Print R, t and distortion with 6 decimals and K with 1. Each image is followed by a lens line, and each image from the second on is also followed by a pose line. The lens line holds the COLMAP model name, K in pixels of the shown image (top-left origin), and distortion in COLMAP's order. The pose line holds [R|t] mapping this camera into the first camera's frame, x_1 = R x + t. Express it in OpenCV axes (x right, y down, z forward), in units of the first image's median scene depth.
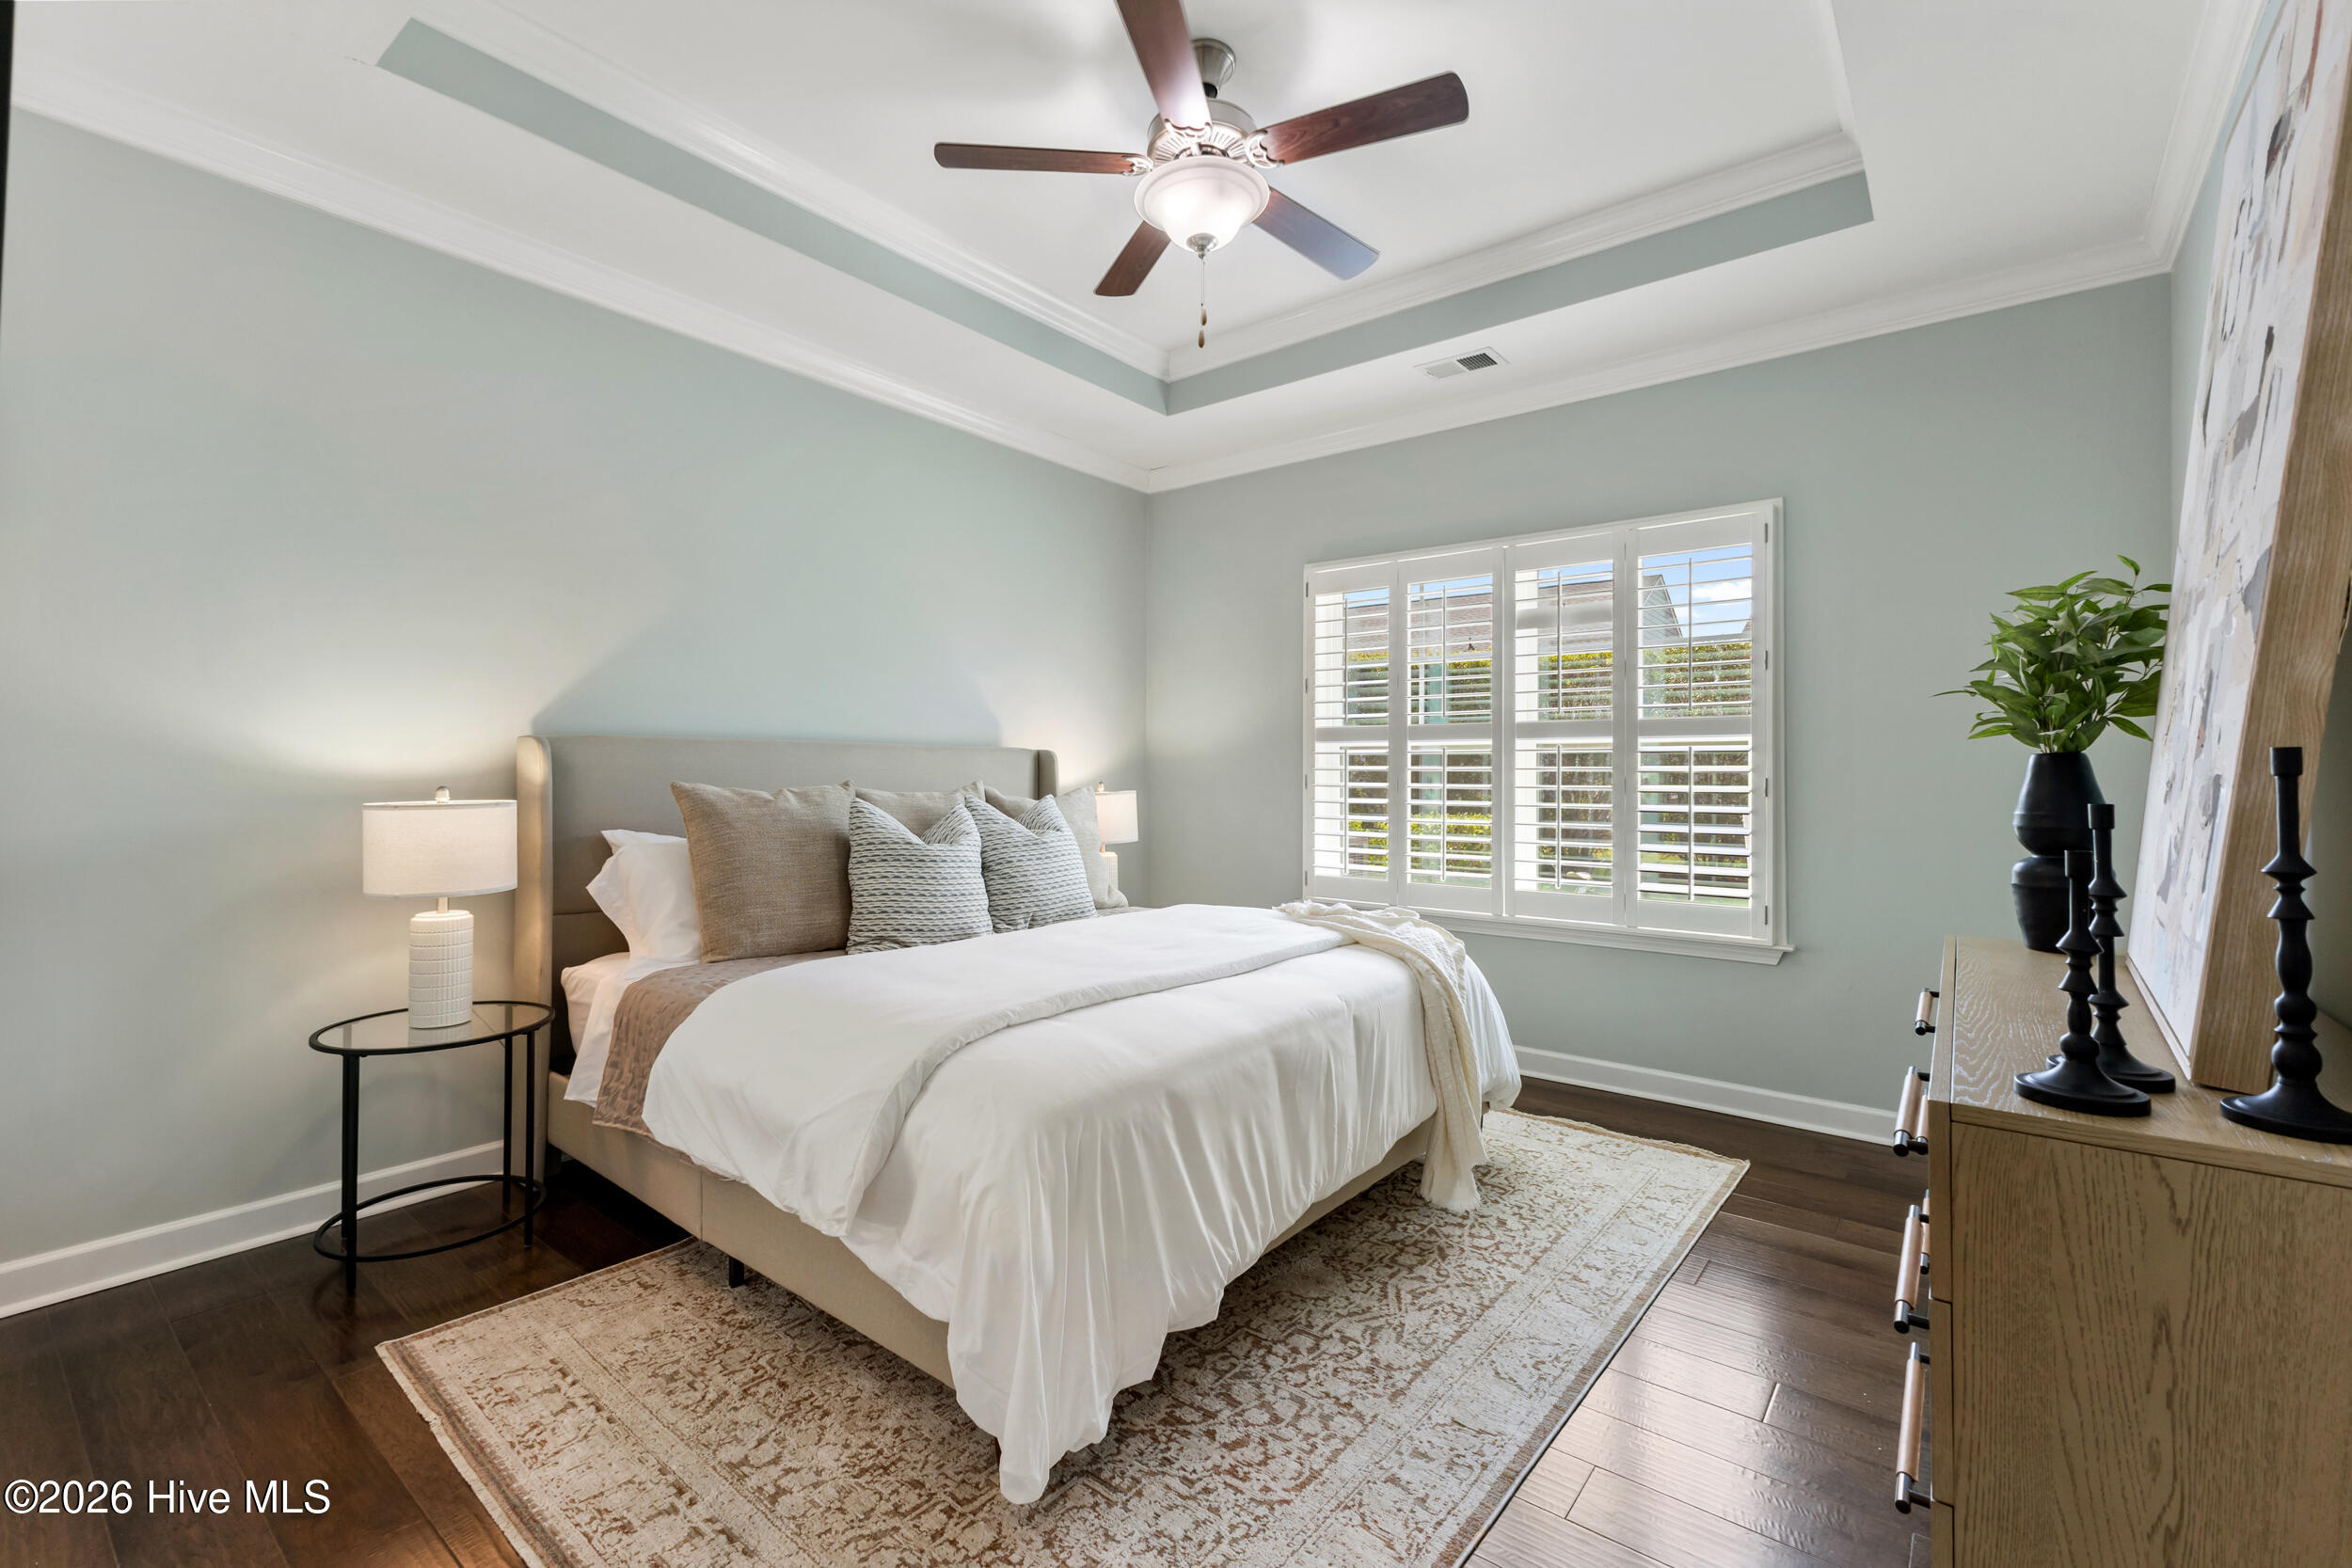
lens RADIAL K [[1018.7, 0, 1162.3], [0, 1018.7, 779.3], [0, 0, 1]] dist [0.010918, 0.000109]
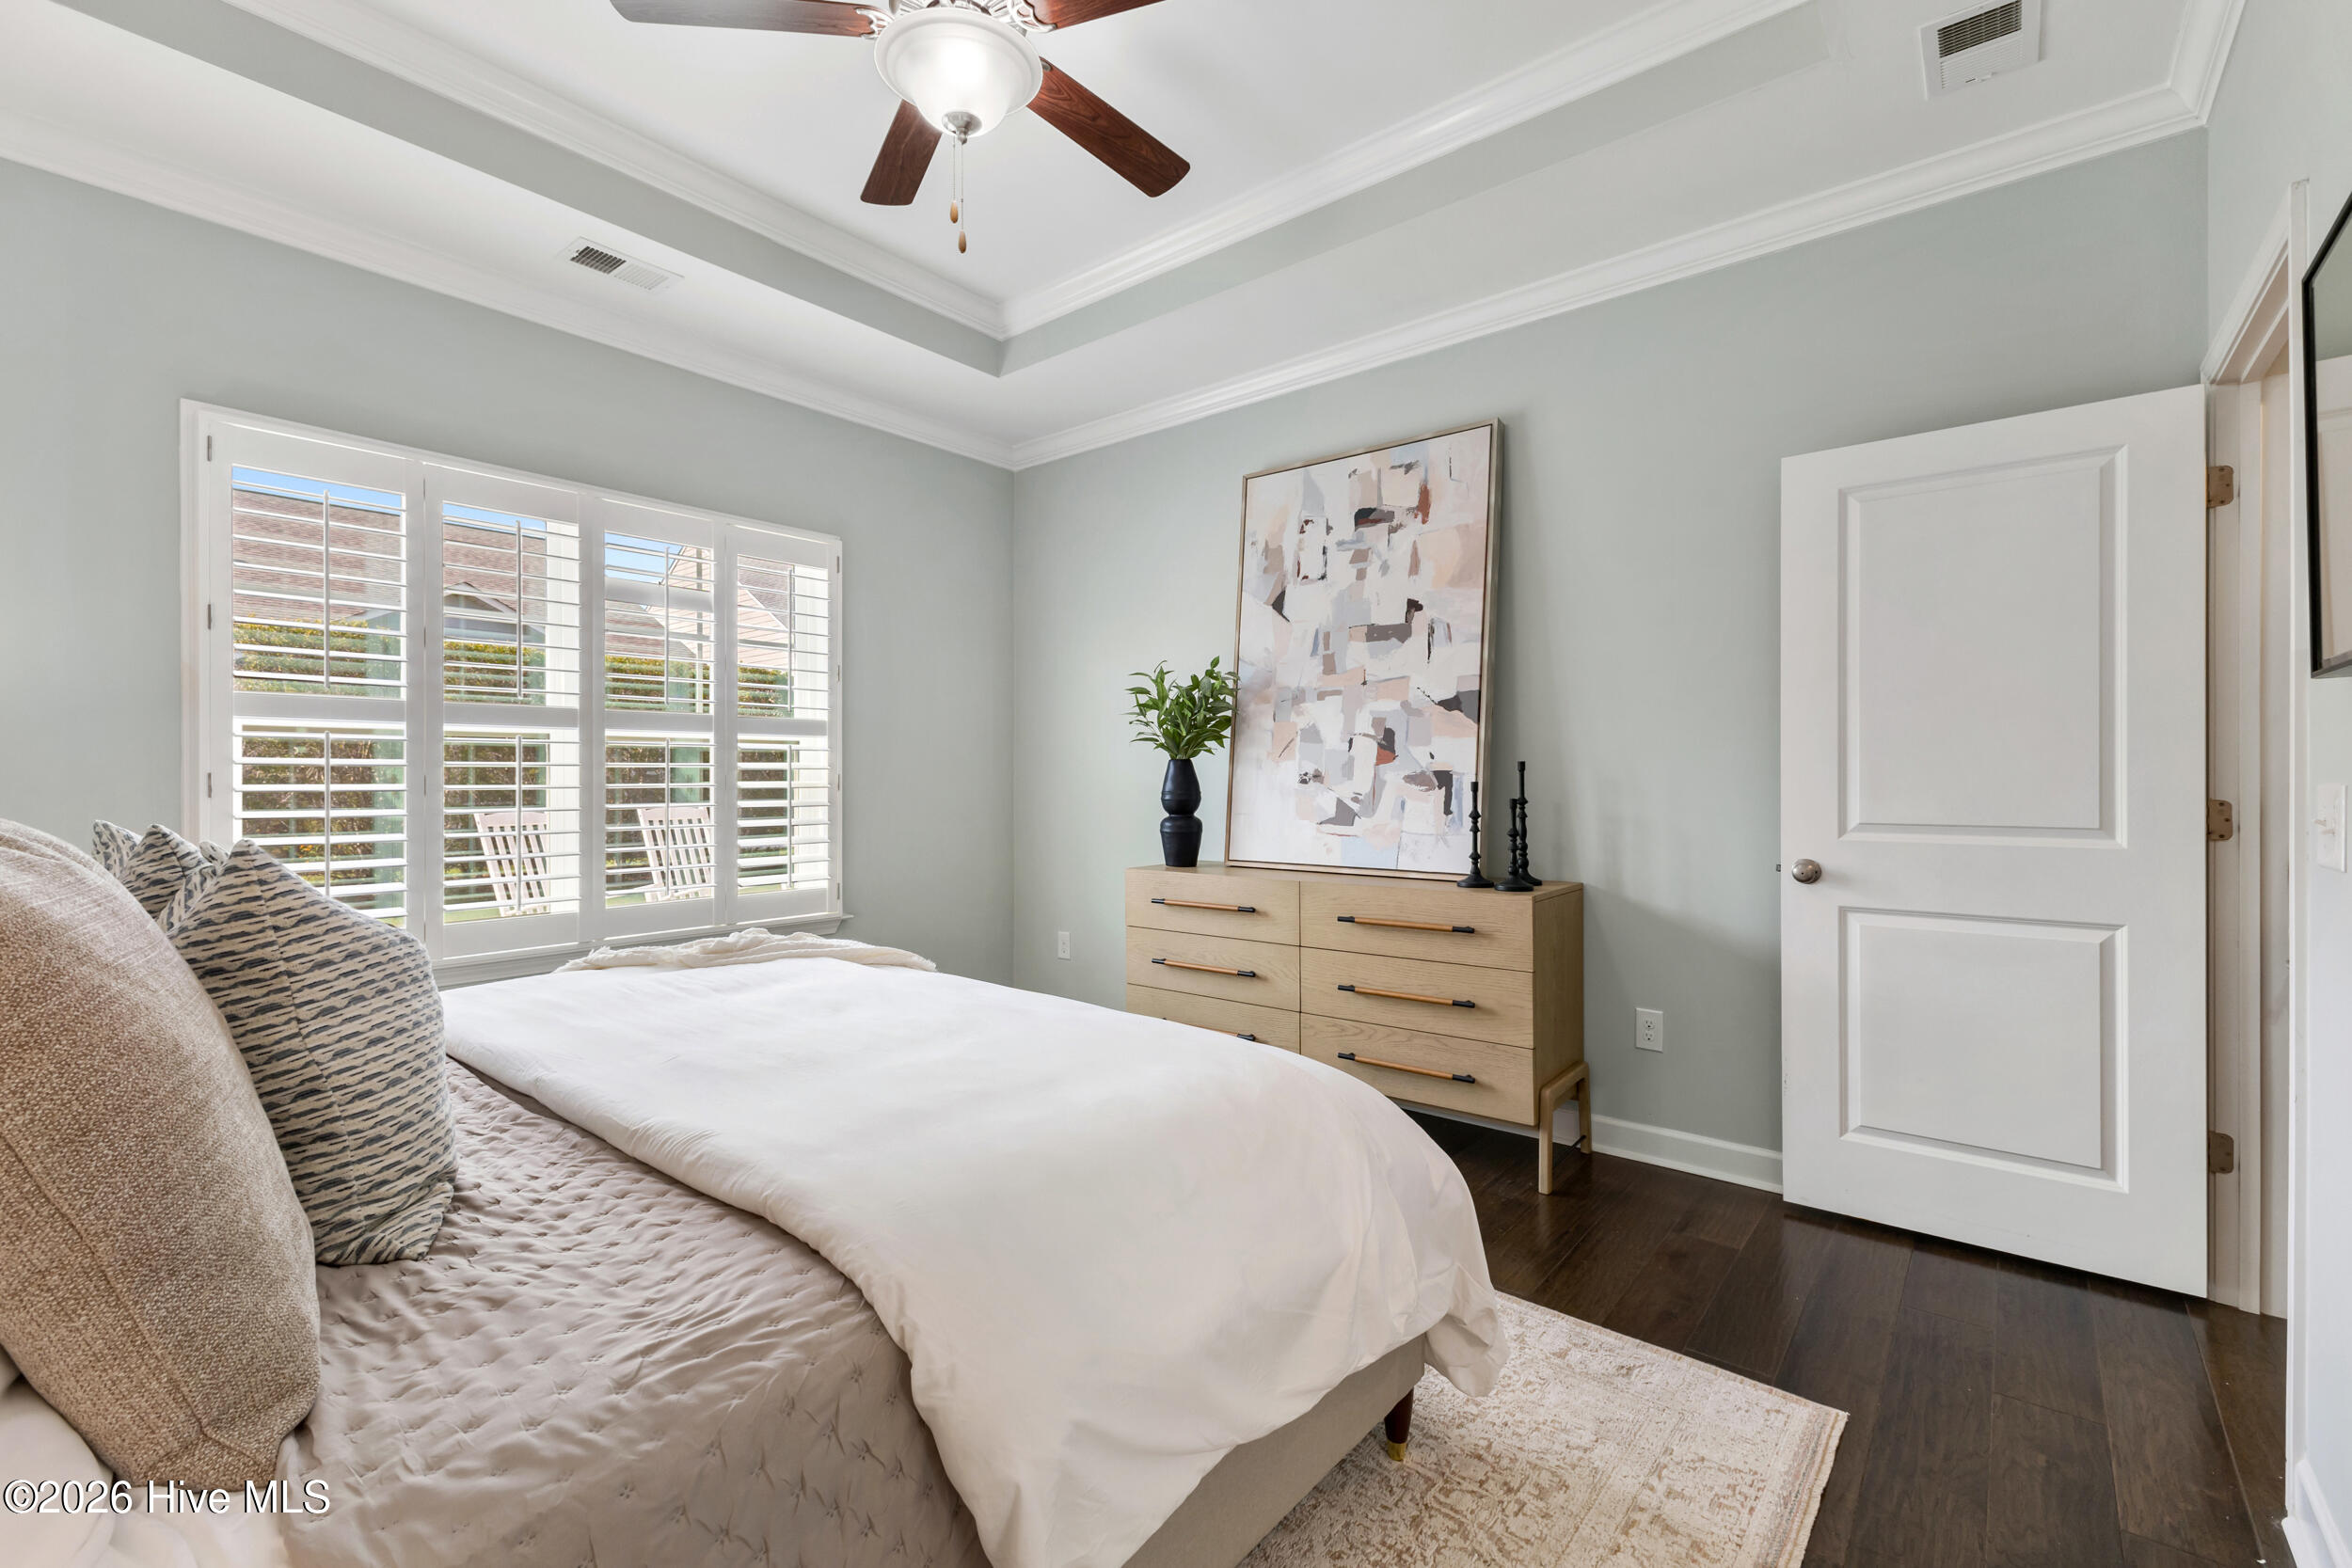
lens RADIAL K [[1018.7, 0, 1187.3], [0, 1018.7, 775.0], [0, 0, 1]] dist [0.010918, 0.000109]
pose [[-0.005752, -0.005478, 0.999968, -0.585067], [-0.000787, 0.999985, 0.005474, -0.007522], [-0.999983, -0.000756, -0.005756, 0.598719]]
